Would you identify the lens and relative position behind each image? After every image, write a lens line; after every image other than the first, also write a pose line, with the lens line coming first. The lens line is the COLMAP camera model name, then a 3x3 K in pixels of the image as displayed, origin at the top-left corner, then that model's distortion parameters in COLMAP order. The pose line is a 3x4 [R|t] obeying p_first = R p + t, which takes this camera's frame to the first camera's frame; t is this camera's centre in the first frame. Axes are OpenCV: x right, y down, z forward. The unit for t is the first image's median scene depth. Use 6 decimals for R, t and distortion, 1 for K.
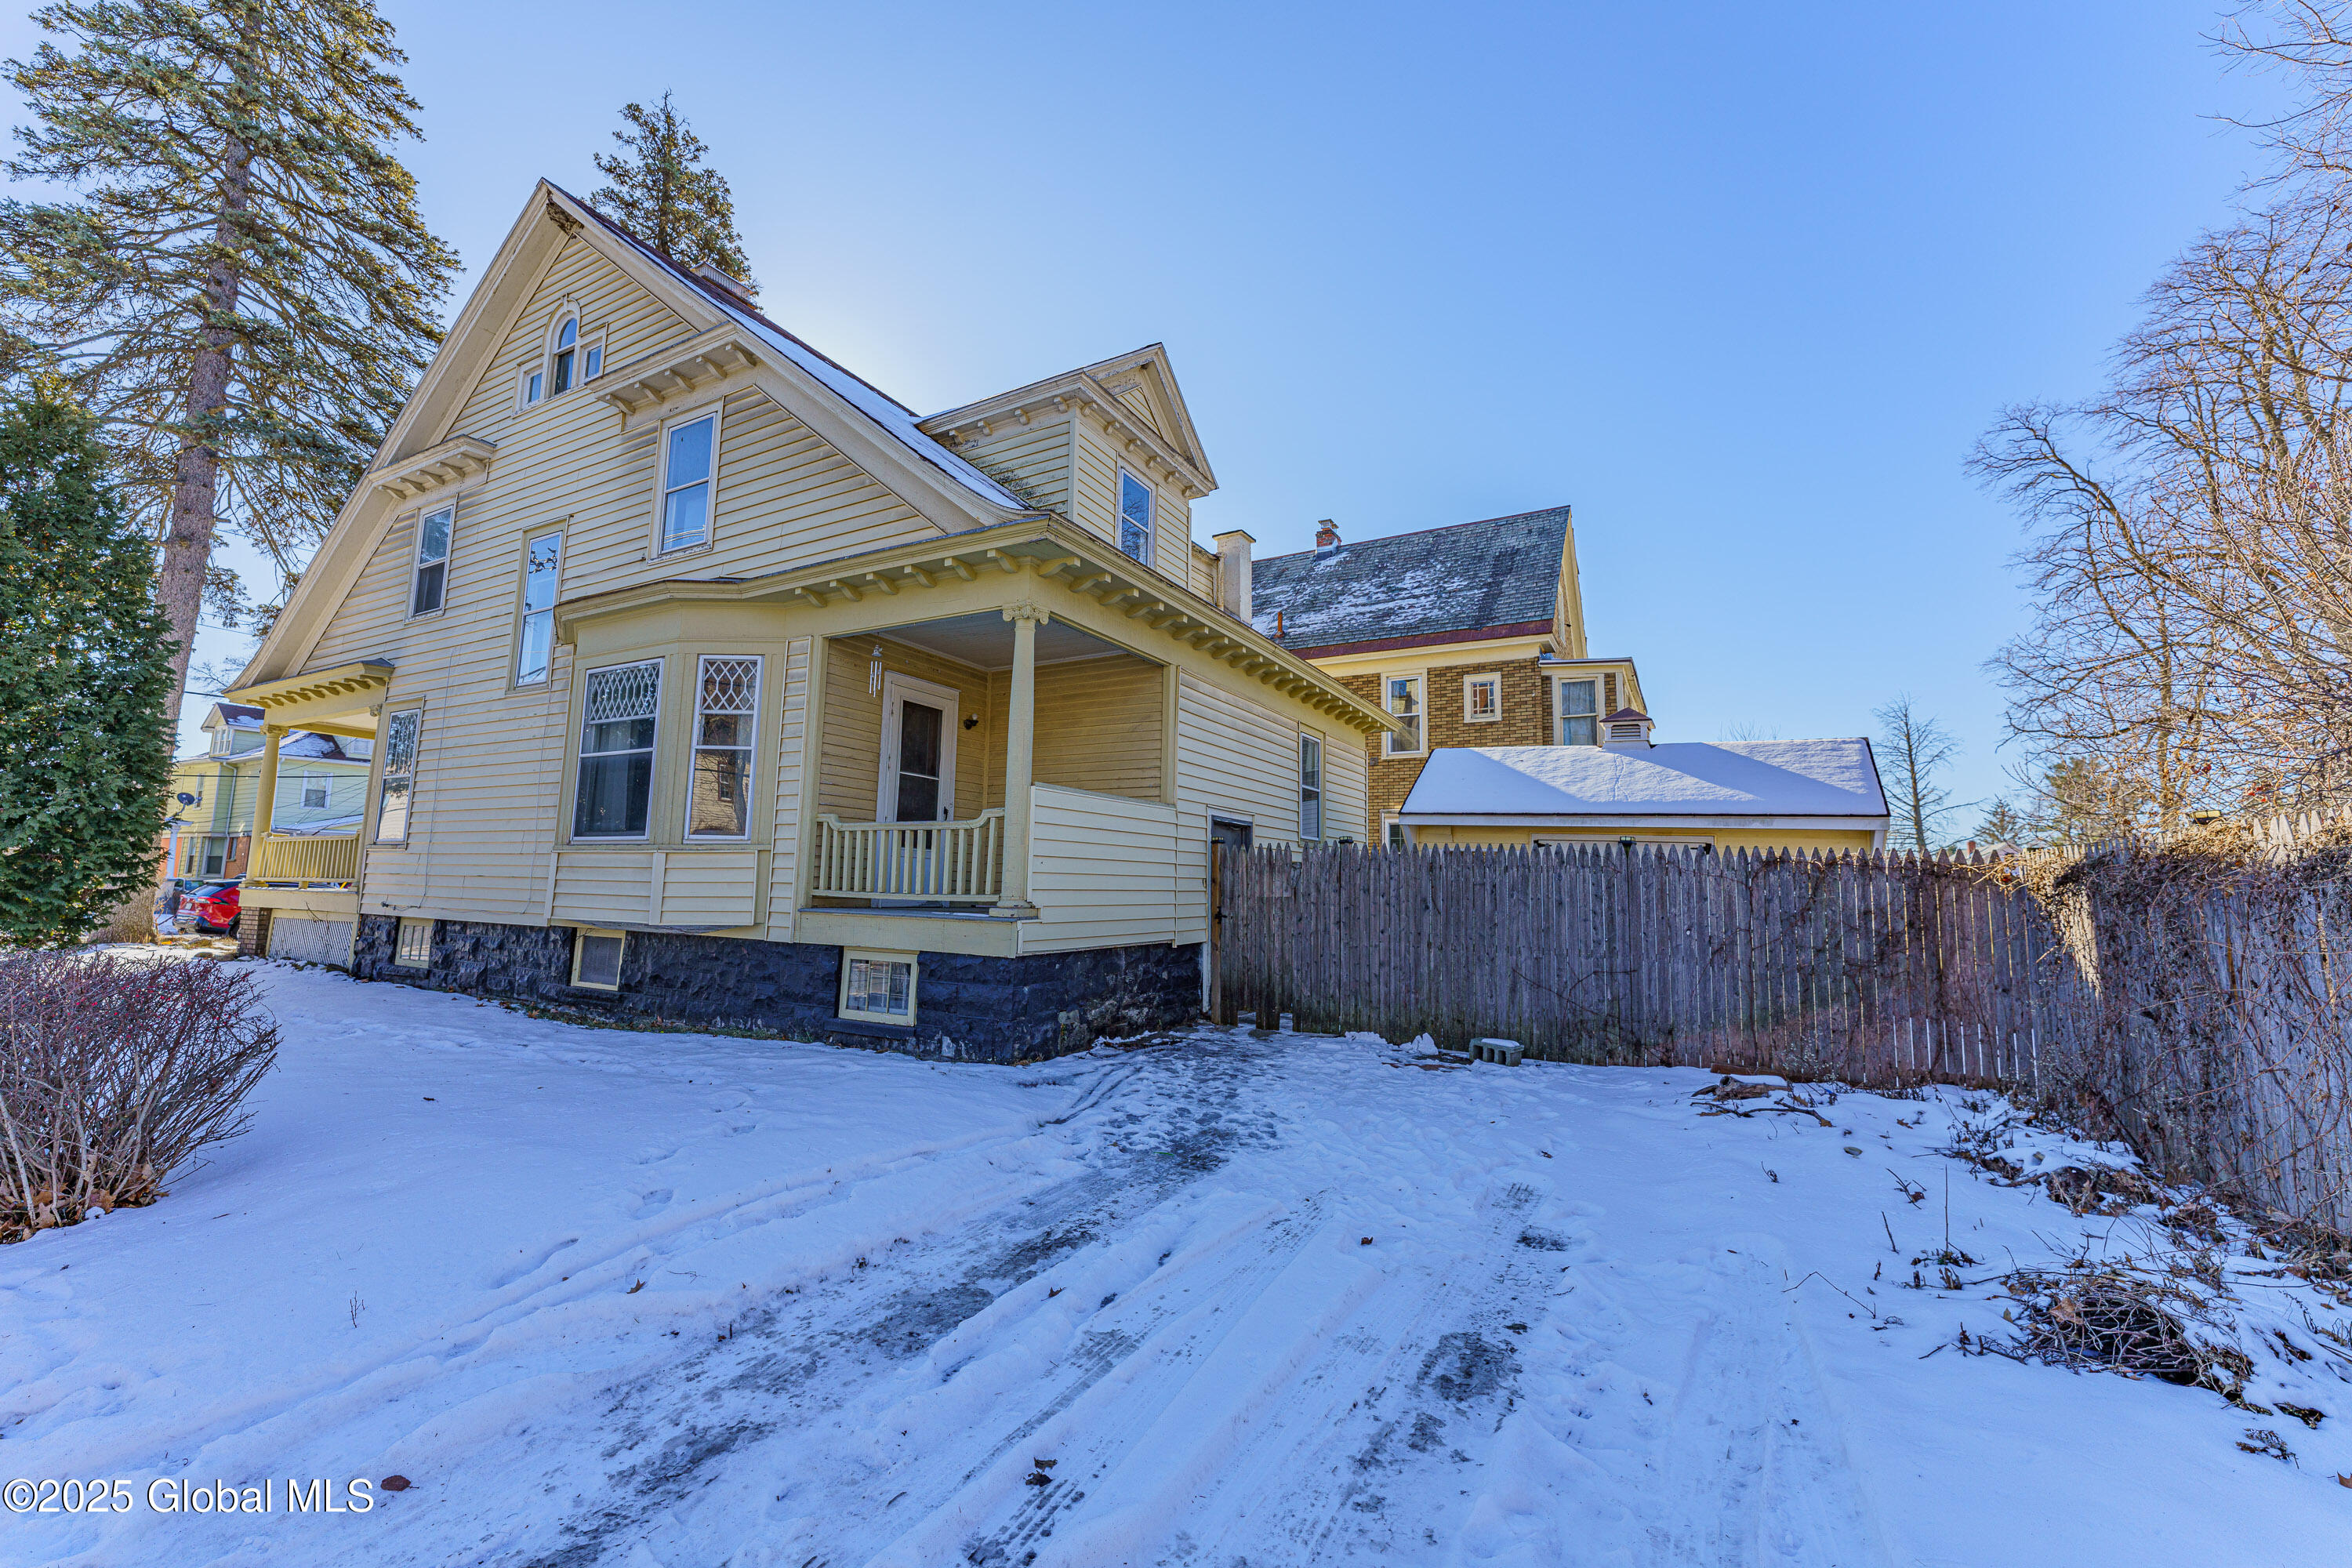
lens RADIAL K [[938.6, 0, 1169.5], [0, 938.6, 783.9], [0, 0, 1]] dist [0.002111, -0.000038]
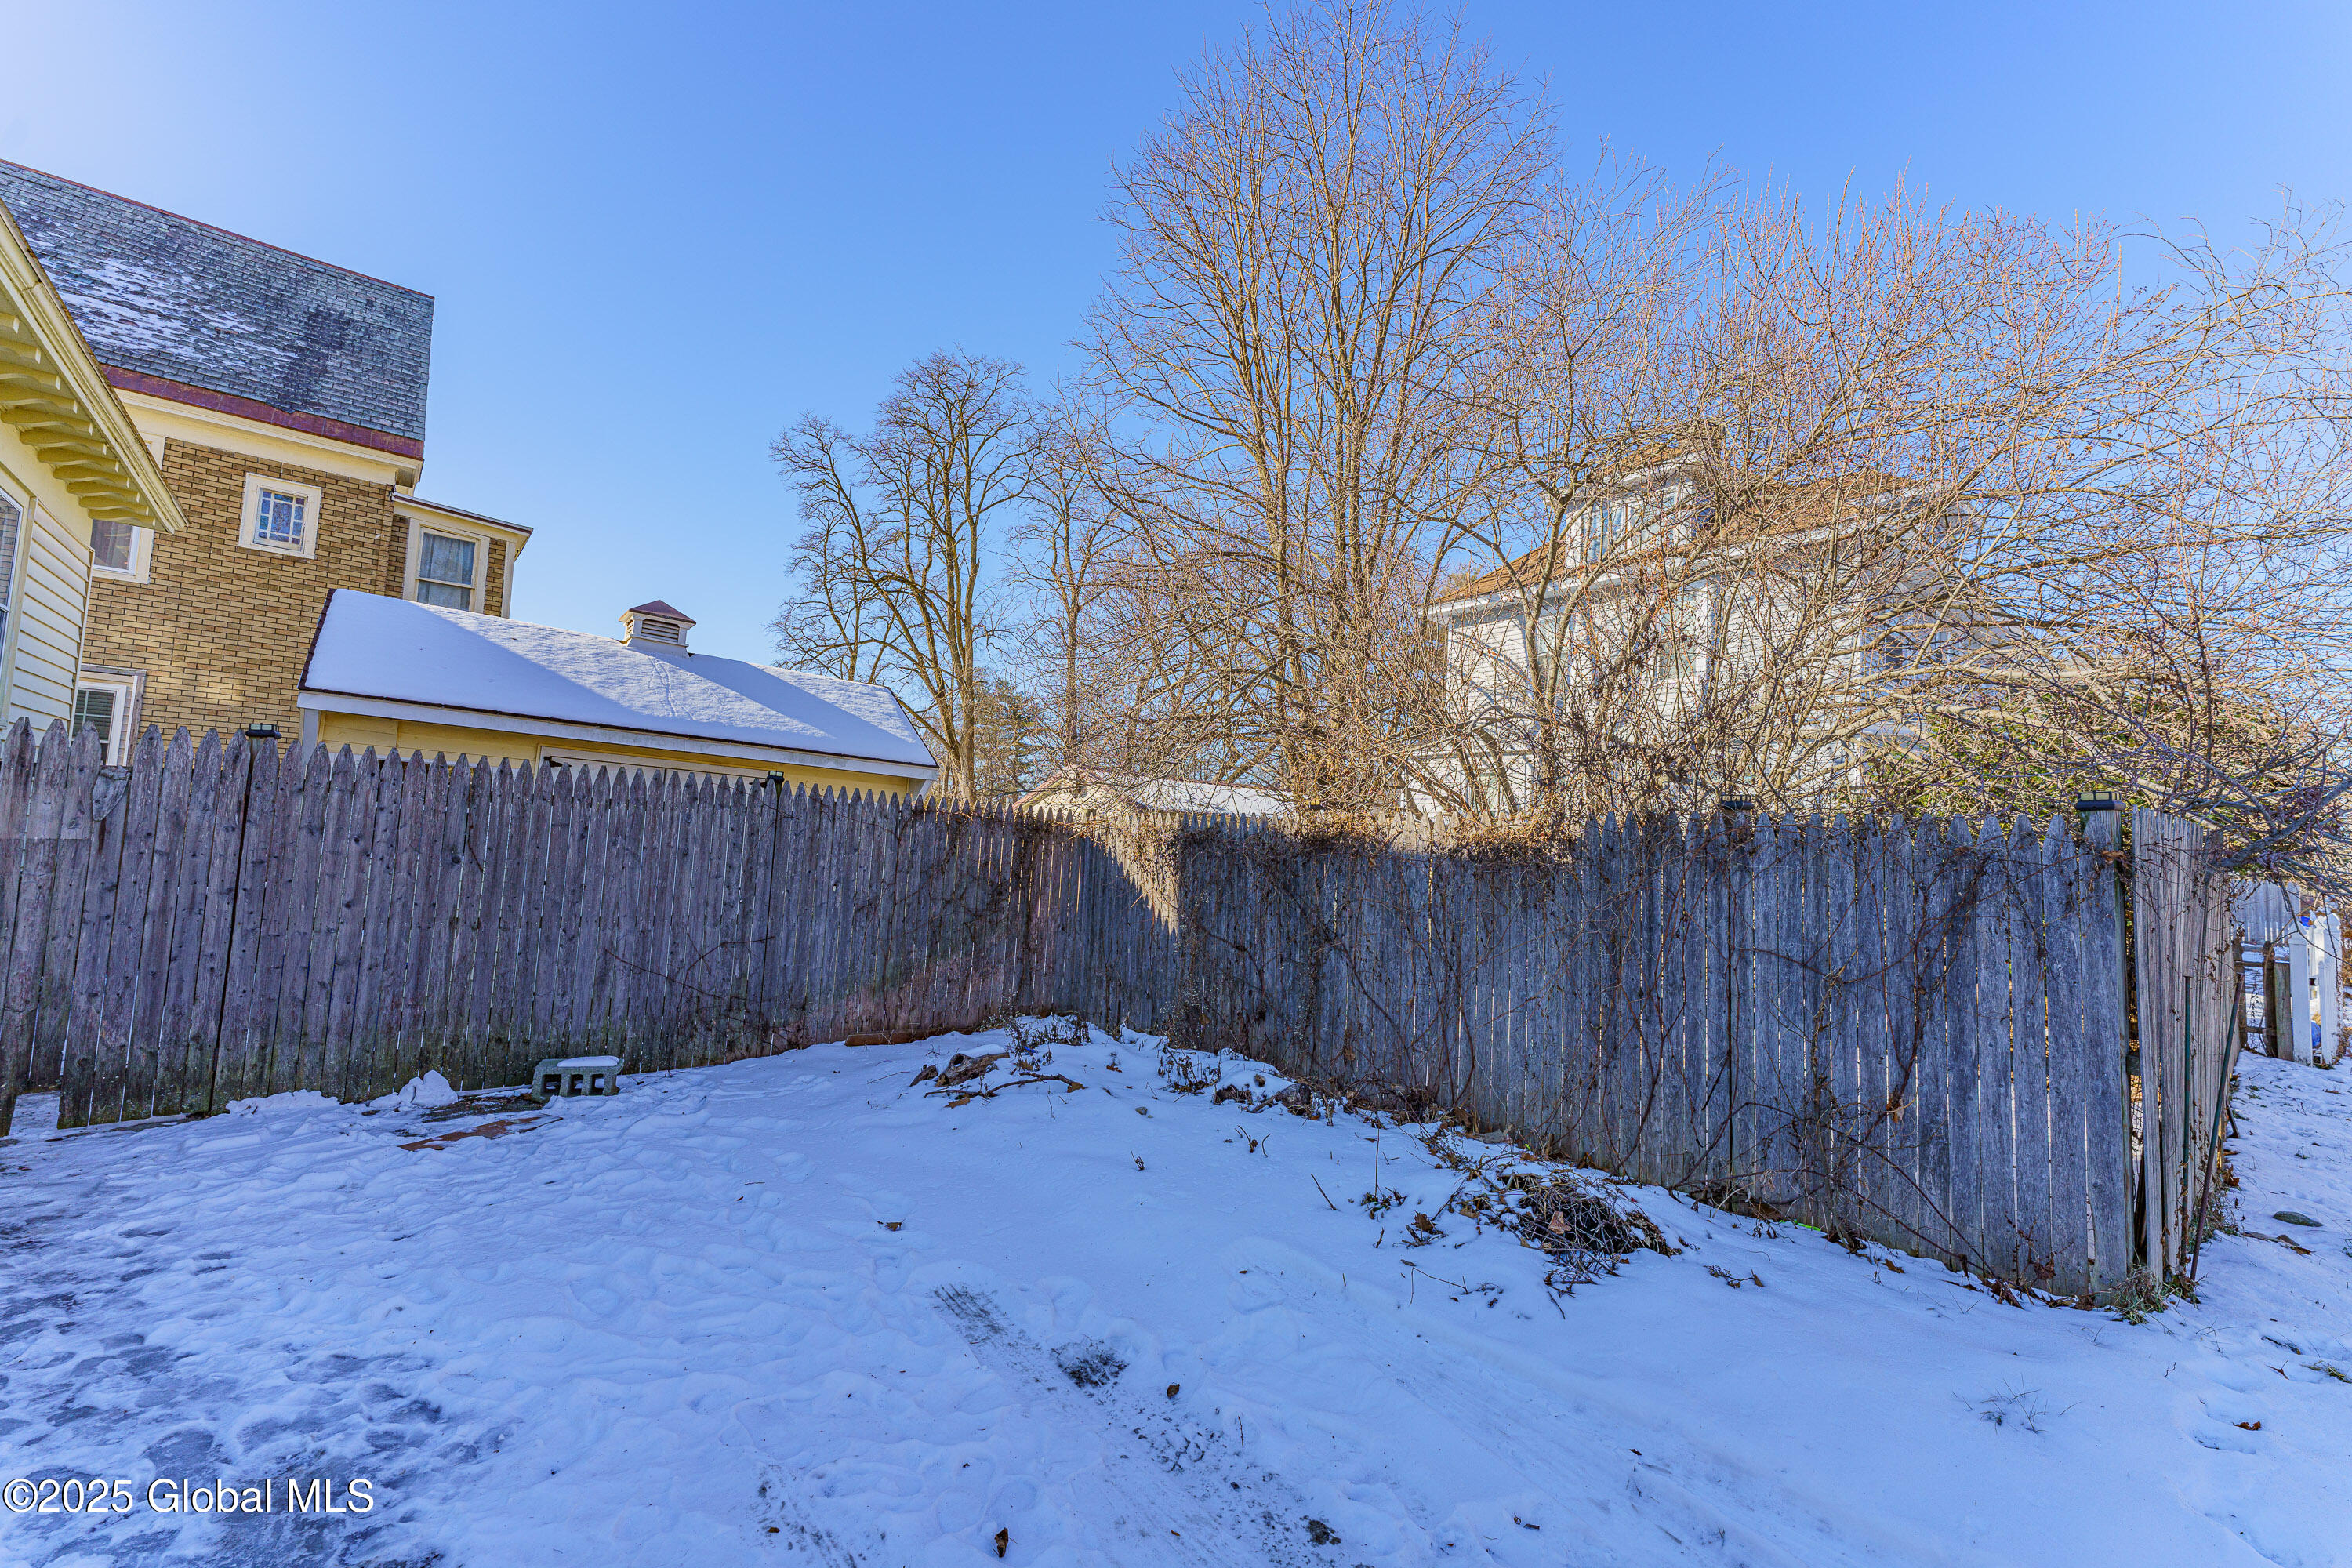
lens RADIAL K [[938.6, 0, 1175.1], [0, 938.6, 780.7], [0, 0, 1]] dist [0.002111, -0.000038]
pose [[0.337064, 0.060206, 0.939555, -0.145480], [-0.141333, 0.989880, -0.012727, 0.025510], [-0.930813, -0.128500, 0.342162, 0.397901]]
